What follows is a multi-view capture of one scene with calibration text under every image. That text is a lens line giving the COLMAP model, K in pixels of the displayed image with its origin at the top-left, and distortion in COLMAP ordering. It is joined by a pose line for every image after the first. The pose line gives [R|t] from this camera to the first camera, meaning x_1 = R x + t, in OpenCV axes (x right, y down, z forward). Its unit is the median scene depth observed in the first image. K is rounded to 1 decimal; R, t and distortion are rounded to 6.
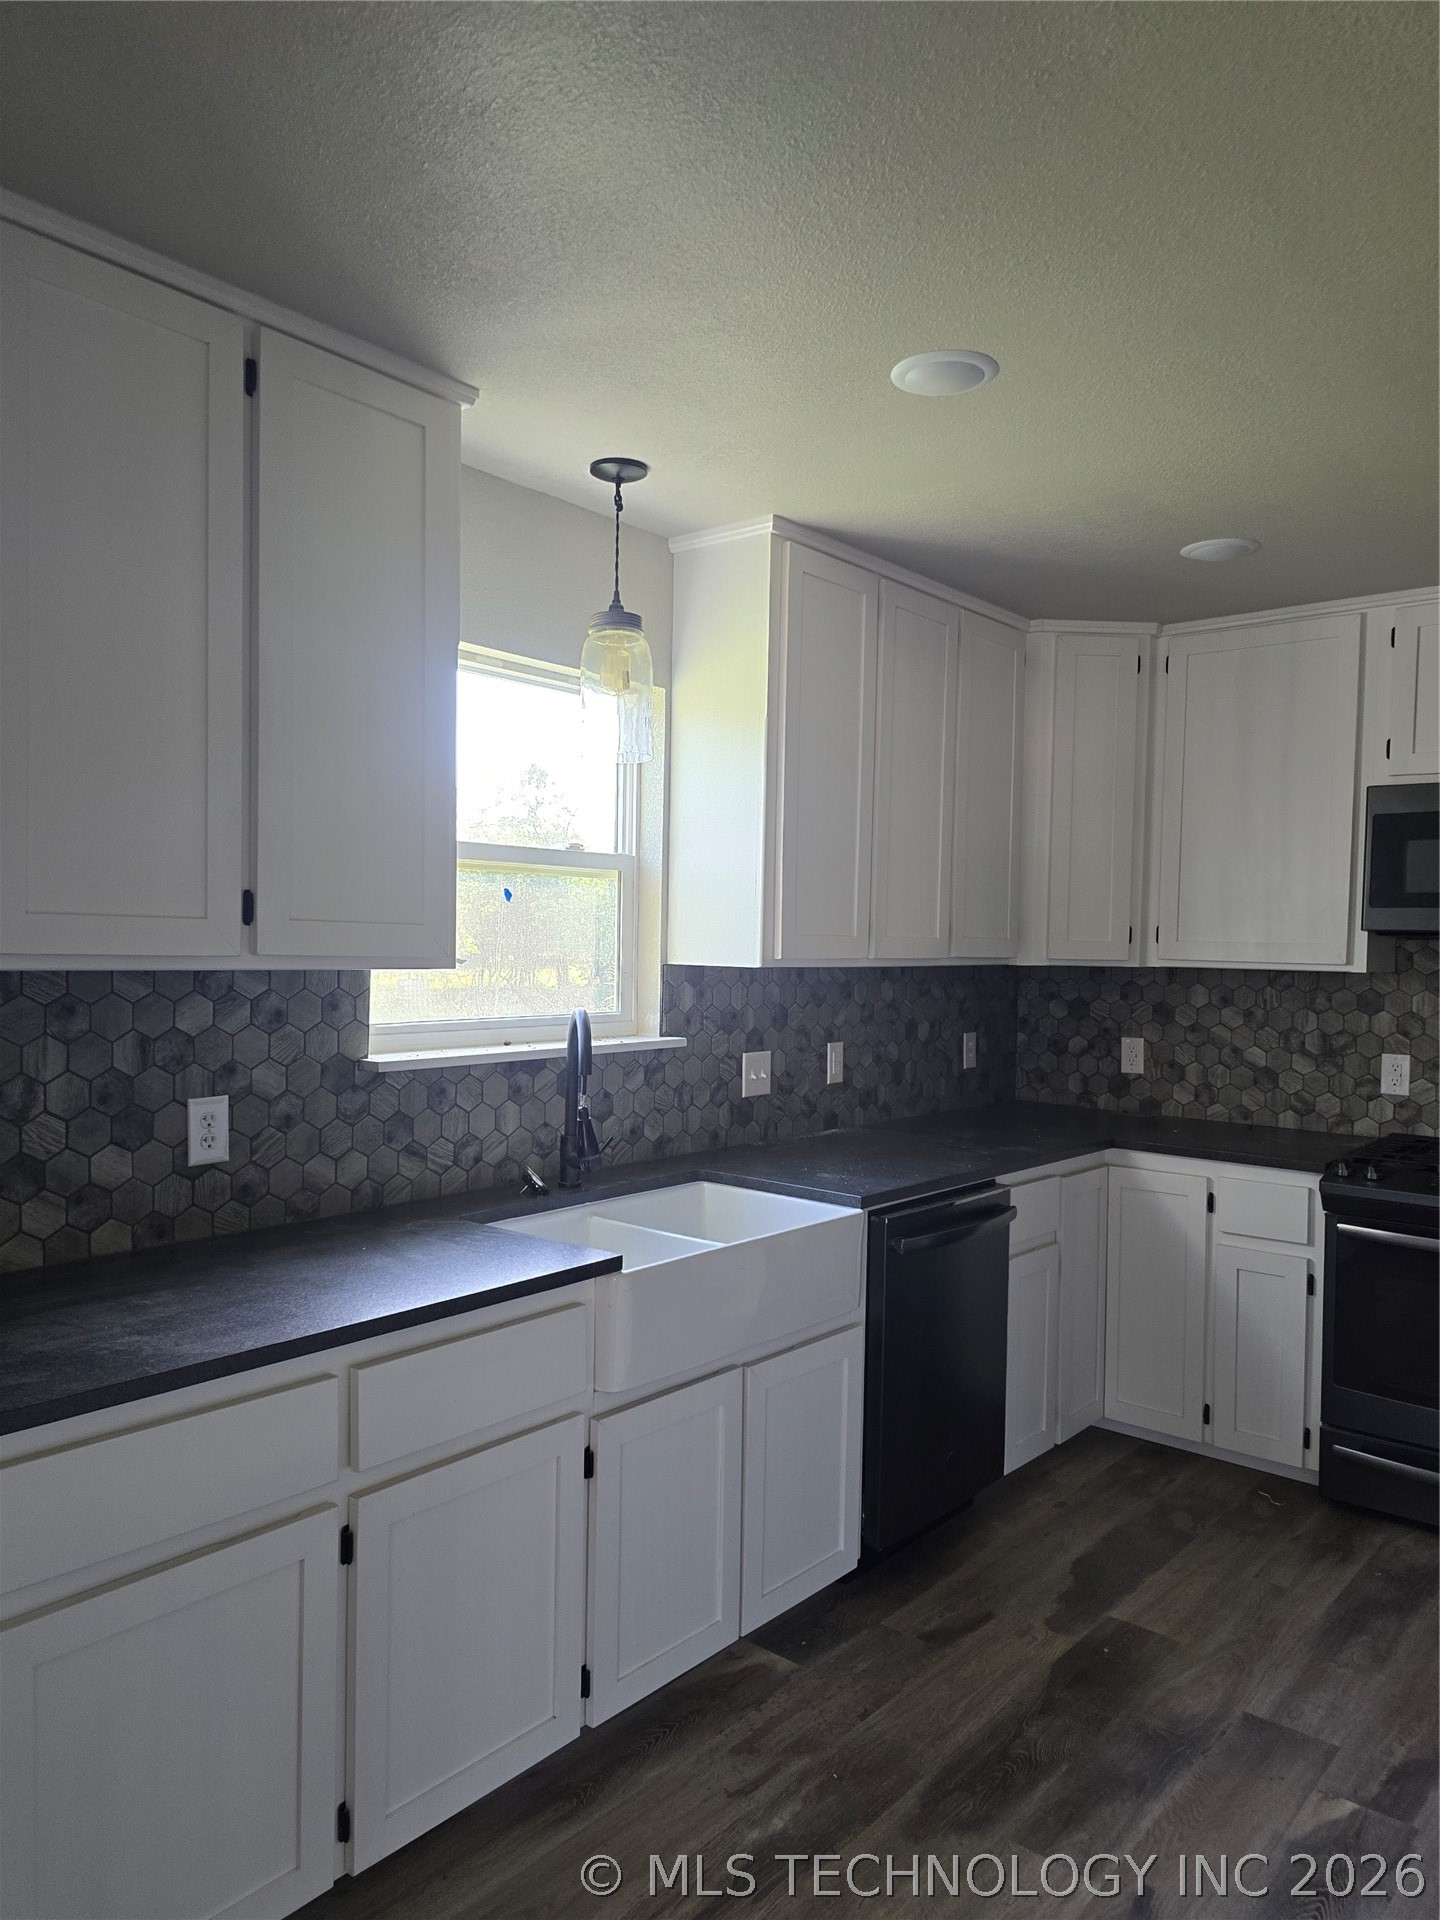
lens RADIAL K [[1357.1, 0, 712.1], [0, 1357.1, 975.0], [0, 0, 1]] dist [0.047666, -0.038960]
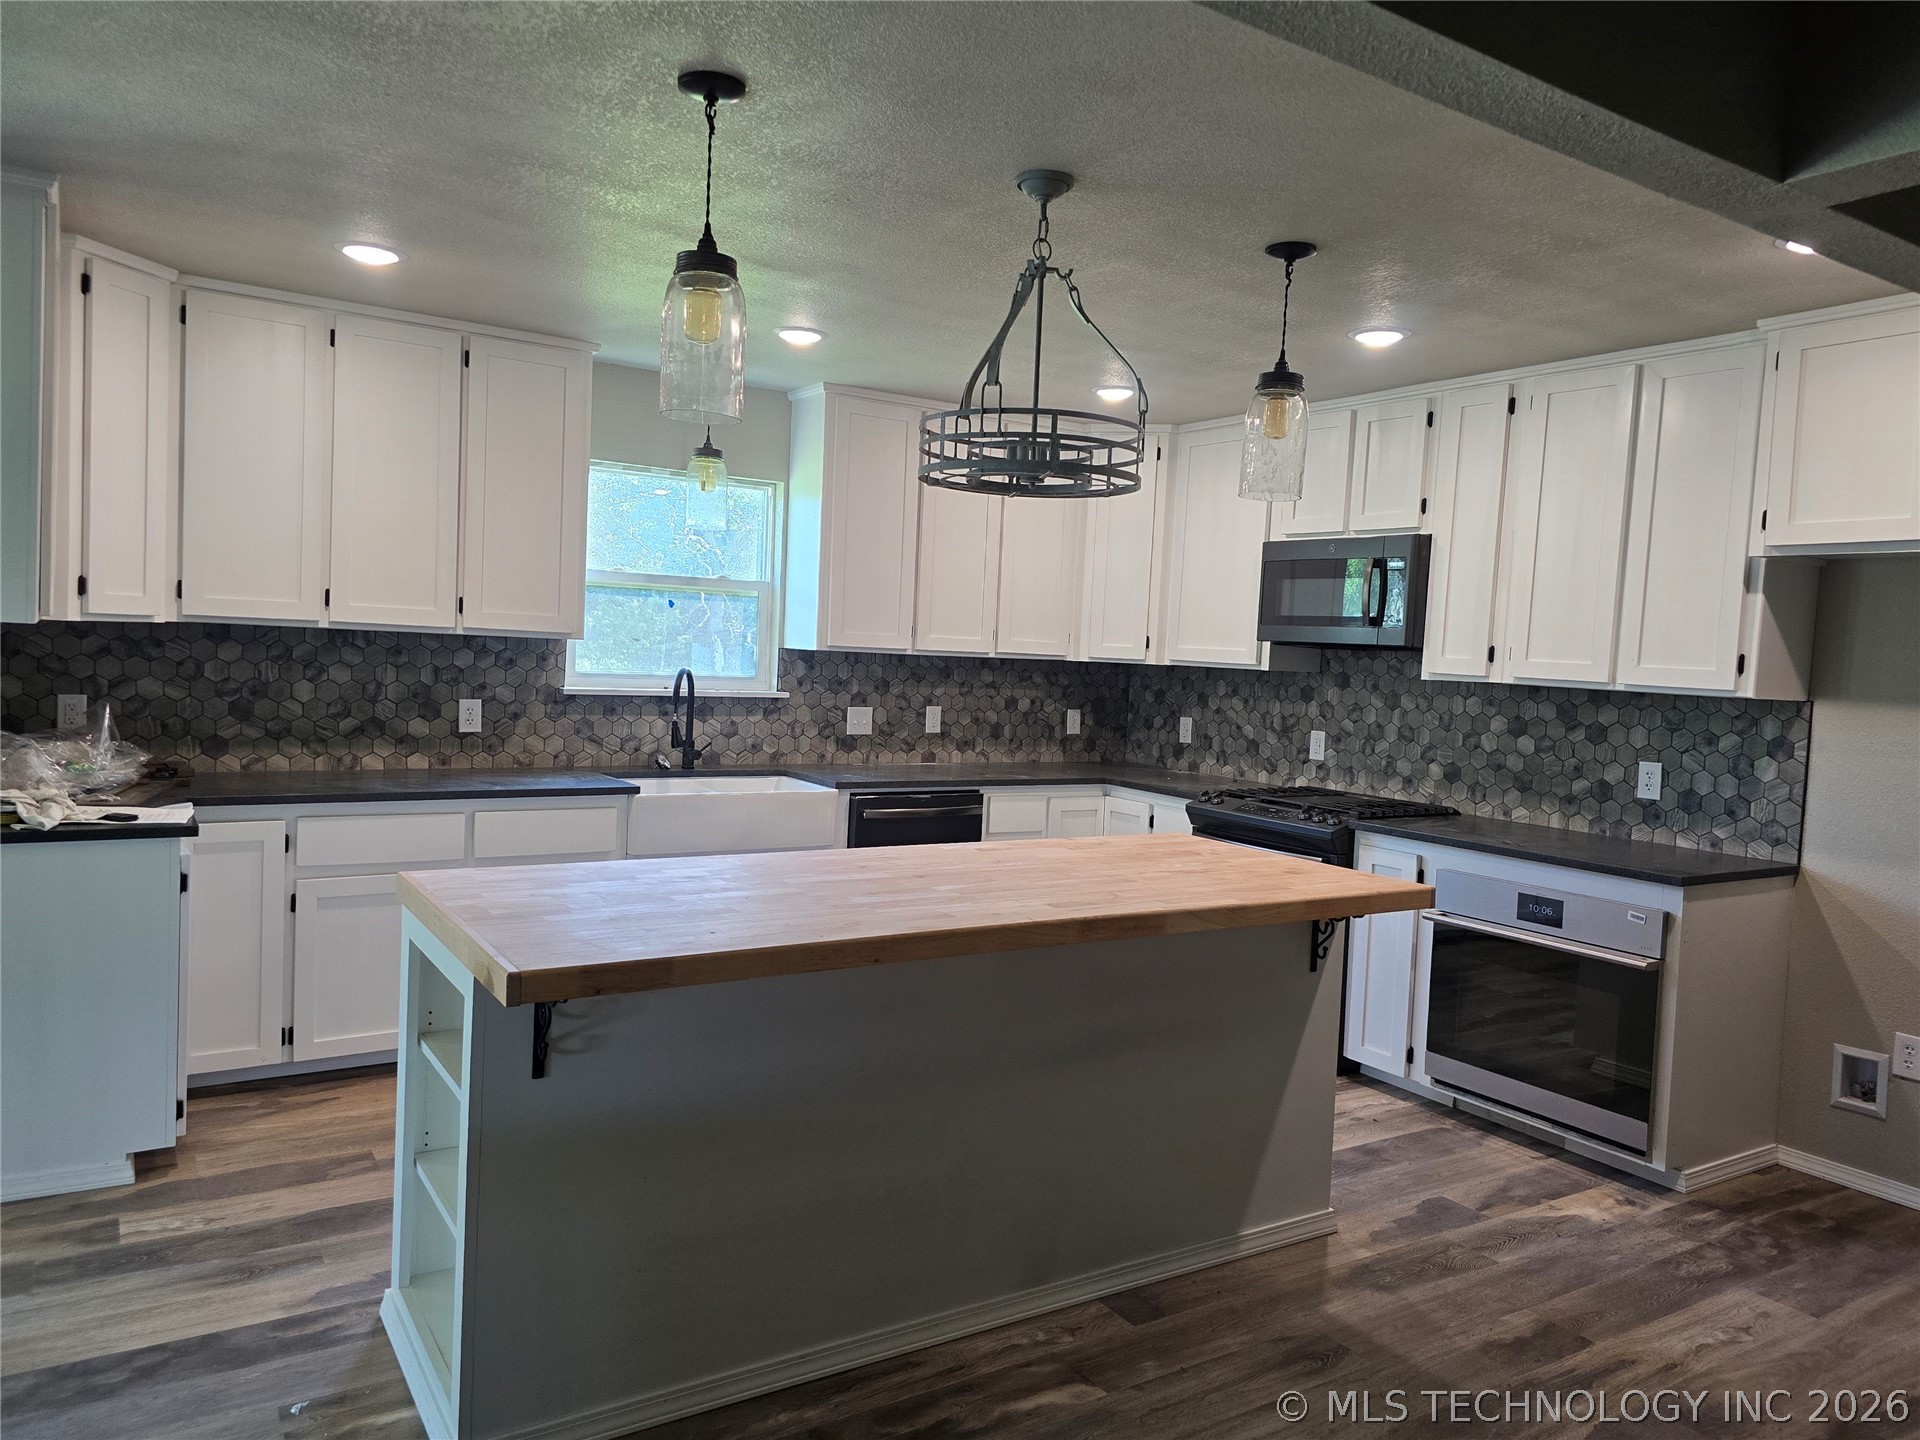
lens RADIAL K [[1294.4, 0, 960.0], [0, 1294.4, 720.0], [0, 0, 1]] dist [-0.003359, -0.000967]
pose [[0.953074, 0.043128, -0.299649, 0.615550], [-0.037127, 0.998980, 0.025694, 0.029423], [0.300452, -0.013363, 0.953703, -0.421722]]
